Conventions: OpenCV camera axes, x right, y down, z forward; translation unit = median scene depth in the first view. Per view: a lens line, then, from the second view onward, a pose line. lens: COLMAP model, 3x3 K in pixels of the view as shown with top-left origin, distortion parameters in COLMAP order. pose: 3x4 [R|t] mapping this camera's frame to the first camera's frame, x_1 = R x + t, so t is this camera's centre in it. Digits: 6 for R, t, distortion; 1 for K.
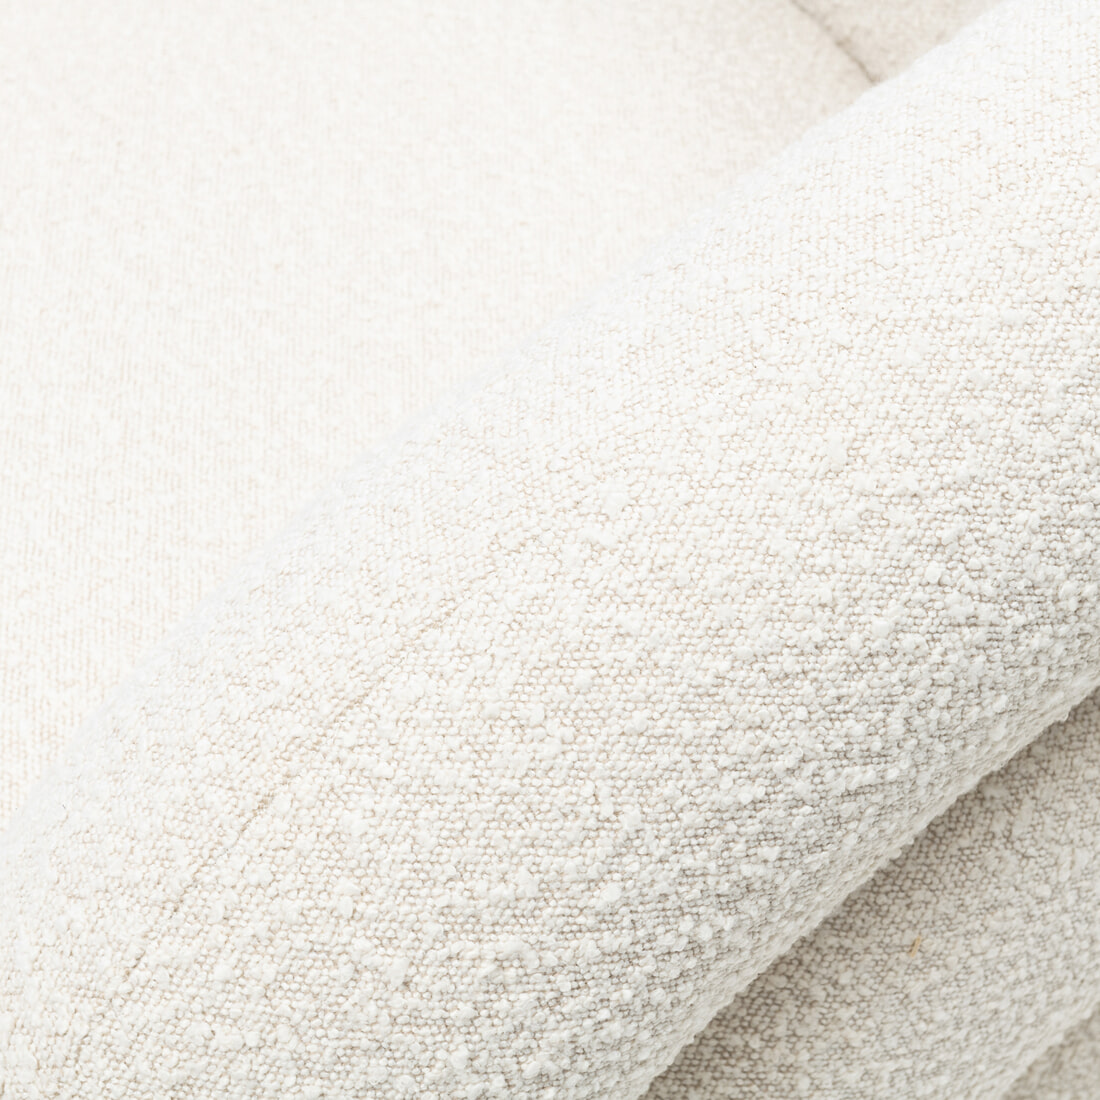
lens RADIAL K [[3153.4, 0, 550.0], [0, 3153.4, 550.0], [0, 0, 1]] dist [-0.011905, -0.304525]
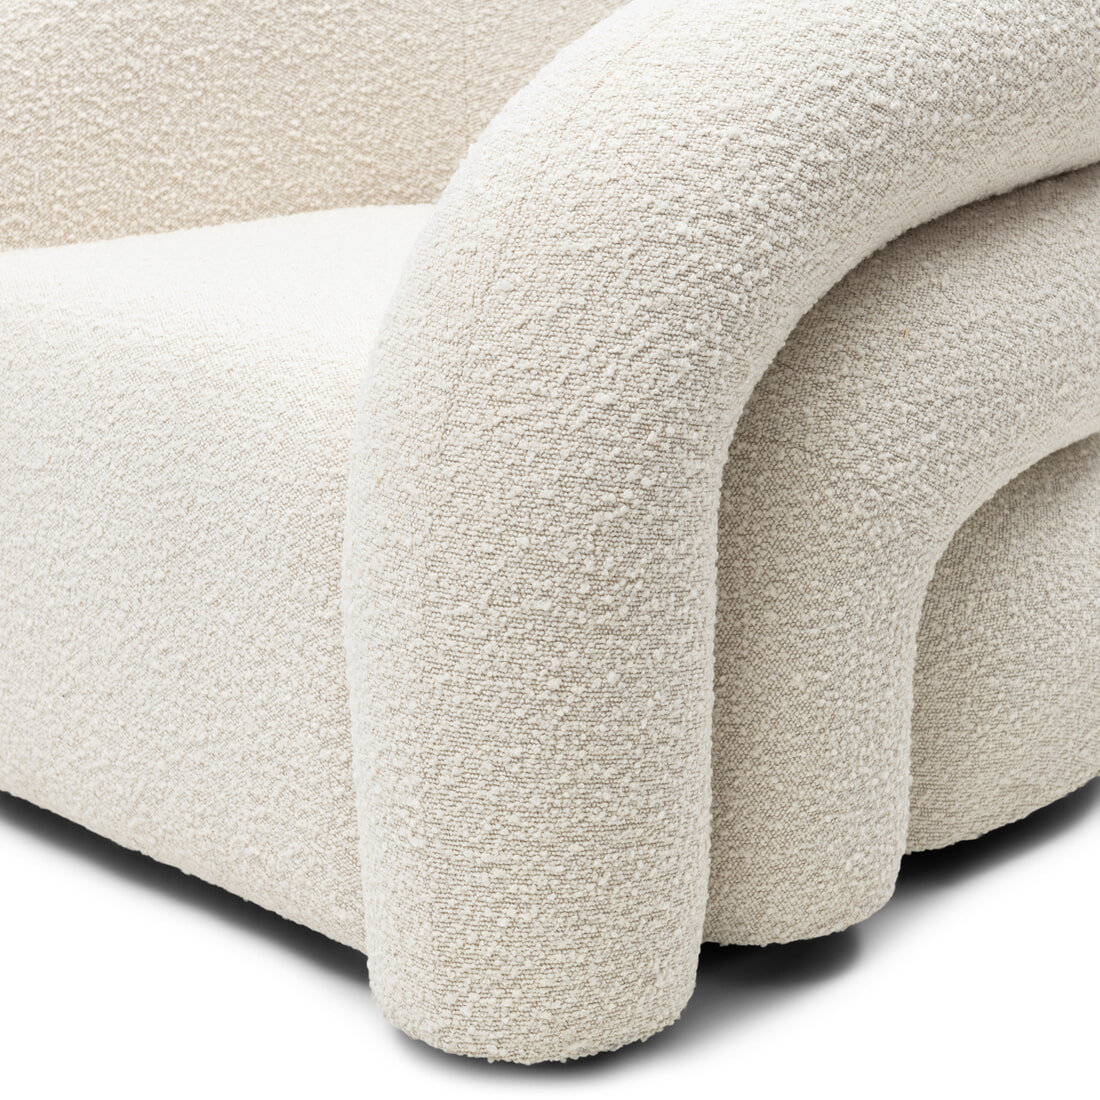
lens RADIAL K [[2866.9, 0, 550.0], [0, 2866.9, 550.0], [0, 0, 1]] dist [-0.038440, 0.696926]
pose [[0.980232, -0.067450, 0.185999, -0.469500], [0.159795, 0.824232, -0.543238, 1.277858], [-0.116665, 0.562221, 0.818716, -0.306812]]
